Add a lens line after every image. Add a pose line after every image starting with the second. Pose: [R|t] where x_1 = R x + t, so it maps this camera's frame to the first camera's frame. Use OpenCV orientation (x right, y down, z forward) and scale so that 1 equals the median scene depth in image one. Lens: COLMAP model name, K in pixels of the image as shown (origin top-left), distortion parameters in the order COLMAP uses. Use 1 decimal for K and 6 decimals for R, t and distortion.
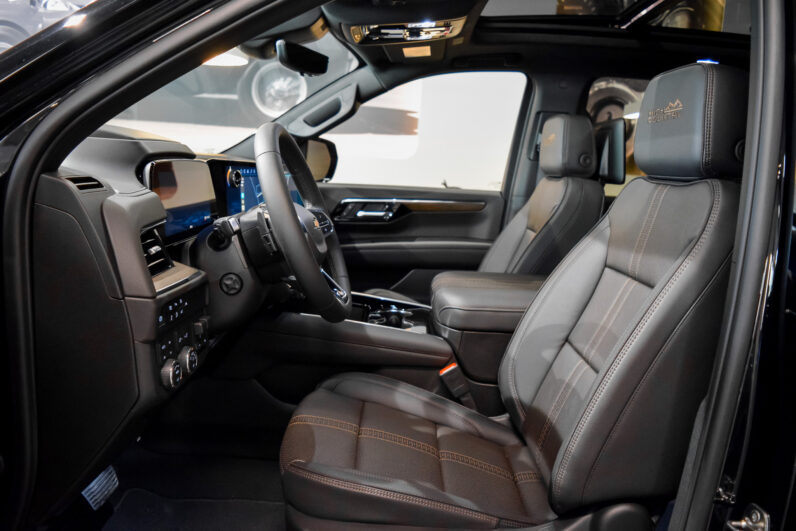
lens RADIAL K [[622.6, 0, 389.6], [0, 622.6, 259.8], [0, 0, 1]] dist [-0.088903, 0.010376]
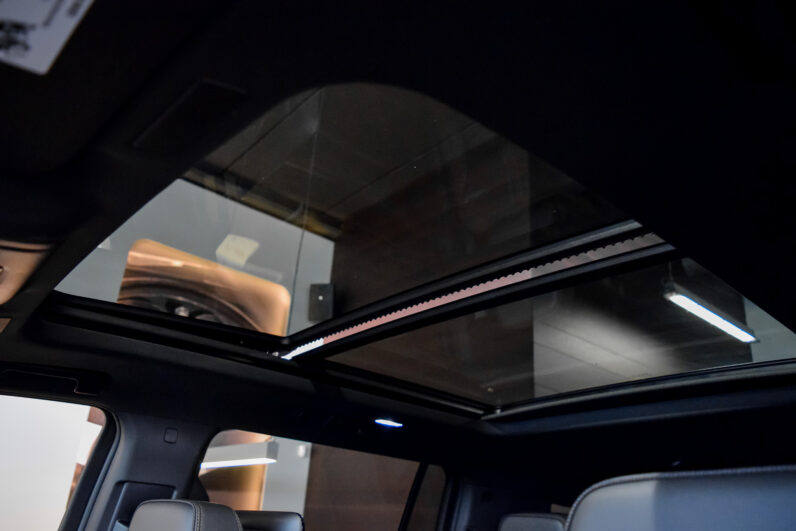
lens RADIAL K [[622.6, 0, 389.6], [0, 622.6, 259.8], [0, 0, 1]] dist [-0.088903, 0.010376]
pose [[0.742678, 0.262632, 0.615998, 0.050702], [0.087021, 0.874232, -0.477647, -0.198752], [-0.663970, 0.408343, 0.626418, 0.623643]]
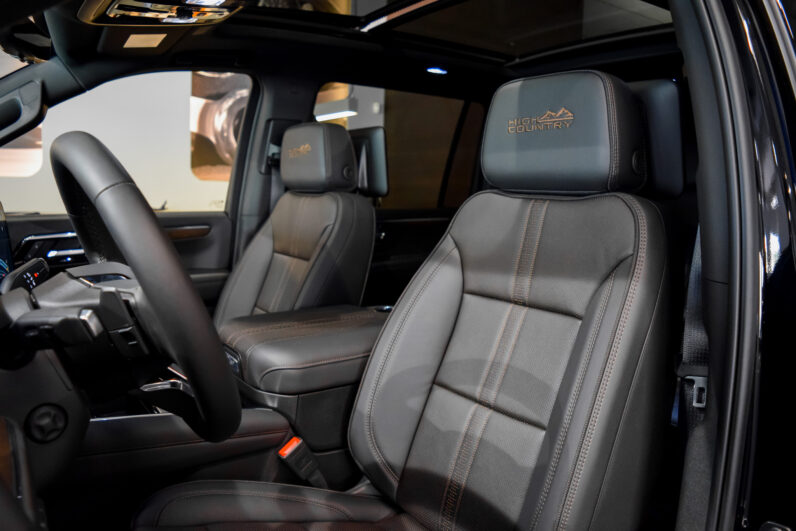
lens RADIAL K [[622.6, 0, 389.6], [0, 622.6, 259.8], [0, 0, 1]] dist [-0.088903, 0.010376]
pose [[0.814998, -0.106735, 0.569548, -0.213887], [0.114236, 0.993195, 0.022660, -0.059862], [-0.568091, 0.046595, 0.821646, 0.271355]]
